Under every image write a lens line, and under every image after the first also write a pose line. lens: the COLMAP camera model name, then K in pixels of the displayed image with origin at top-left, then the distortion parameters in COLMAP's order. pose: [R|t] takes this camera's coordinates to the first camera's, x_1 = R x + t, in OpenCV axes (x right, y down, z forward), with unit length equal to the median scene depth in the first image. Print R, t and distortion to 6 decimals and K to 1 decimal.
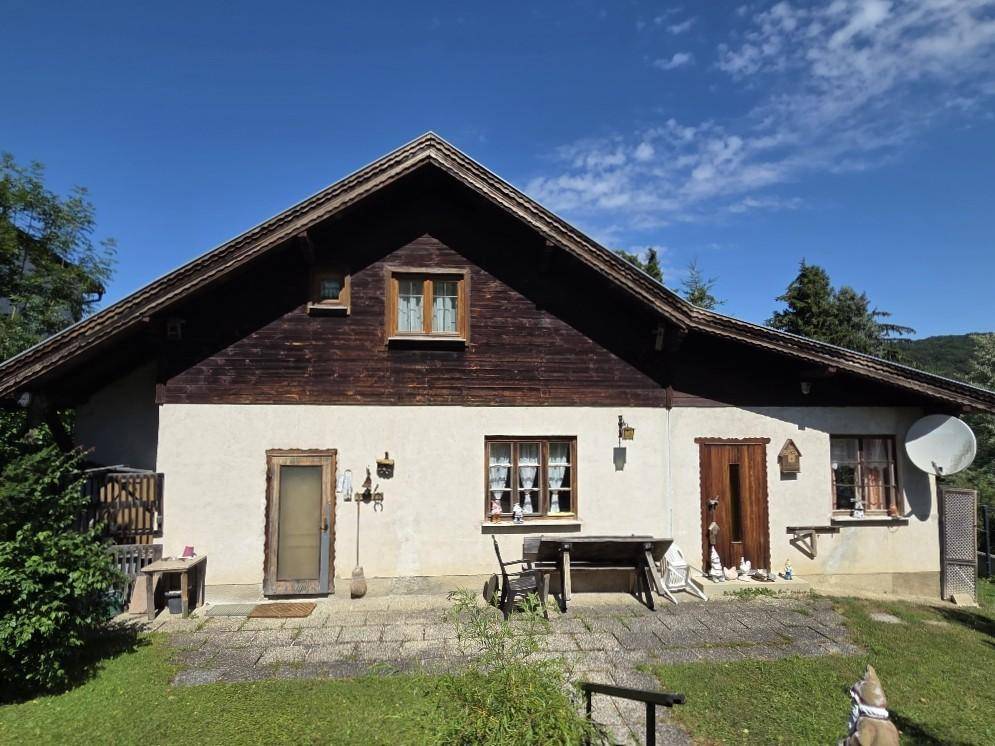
lens RADIAL K [[579.8, 0, 491.7], [0, 579.8, 386.8], [0, 0, 1]] dist [0.011878, -0.004682]
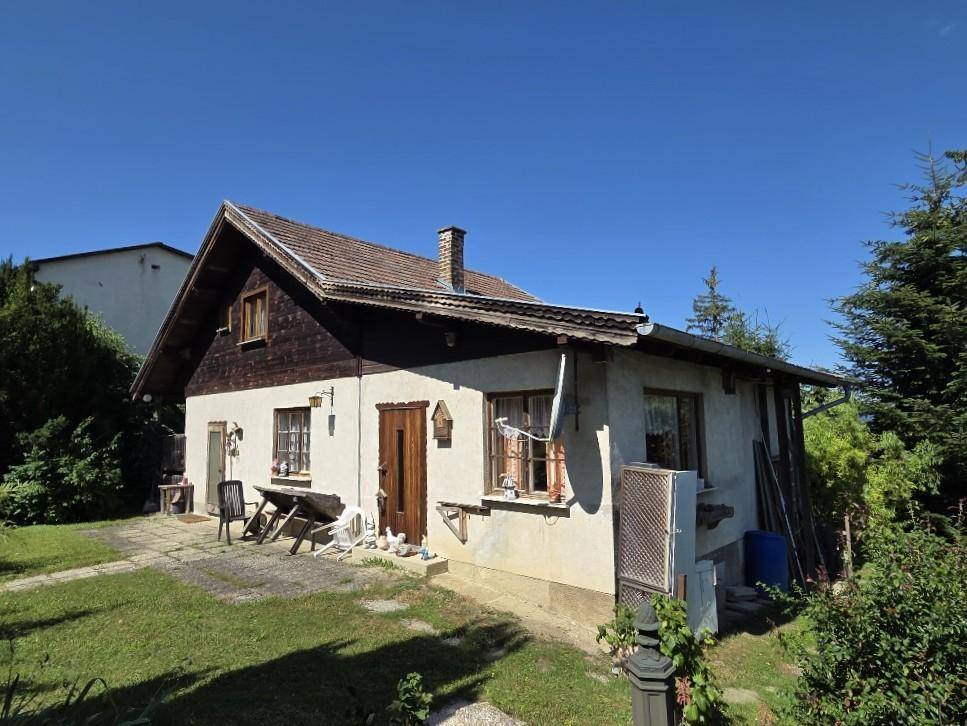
lens RADIAL K [[547.4, 0, 488.3], [0, 547.4, 375.6], [0, 0, 1]] dist [0.001866, 0.000720]
pose [[0.667750, -0.081939, -0.739862, 1.190206], [0.055412, 0.996637, -0.060366, 0.107846], [0.742321, -0.000688, 0.670045, 0.510915]]
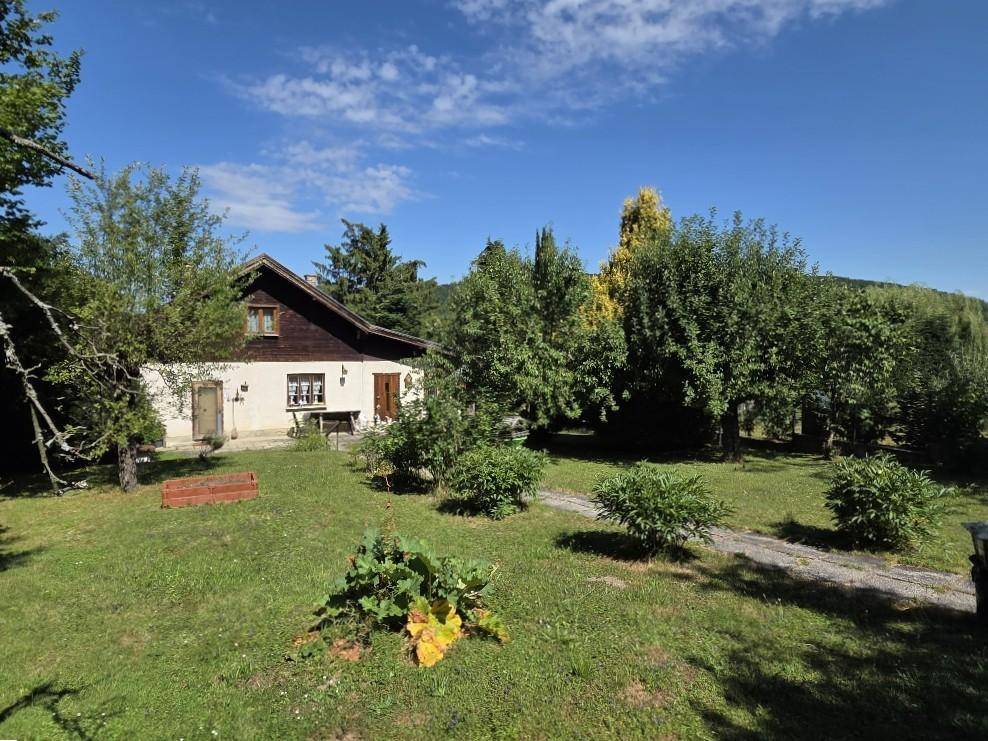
lens RADIAL K [[575.1, 0, 480.7], [0, 575.1, 392.6], [0, 0, 1]] dist [0.055840, 0.002238]
pose [[0.917951, -0.027744, 0.395722, -0.225385], [-0.036900, 0.987254, 0.154813, -0.241835], [-0.394973, -0.156713, 0.905228, -1.534772]]
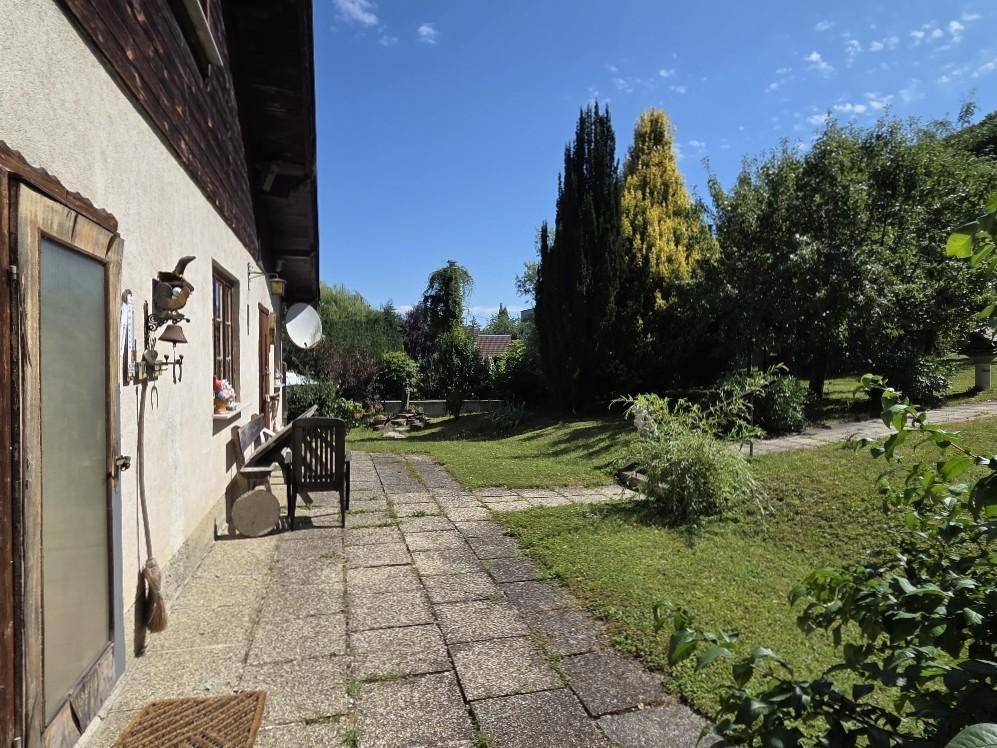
lens RADIAL K [[564.4, 0, 499.7], [0, 564.4, 391.1], [0, 0, 1]] dist [0.001866, 0.000720]
pose [[-0.187493, -0.055276, 0.980709, -0.574209], [-0.063838, 0.996990, 0.043989, 0.161582], [-0.980189, -0.054359, -0.190457, 0.799915]]
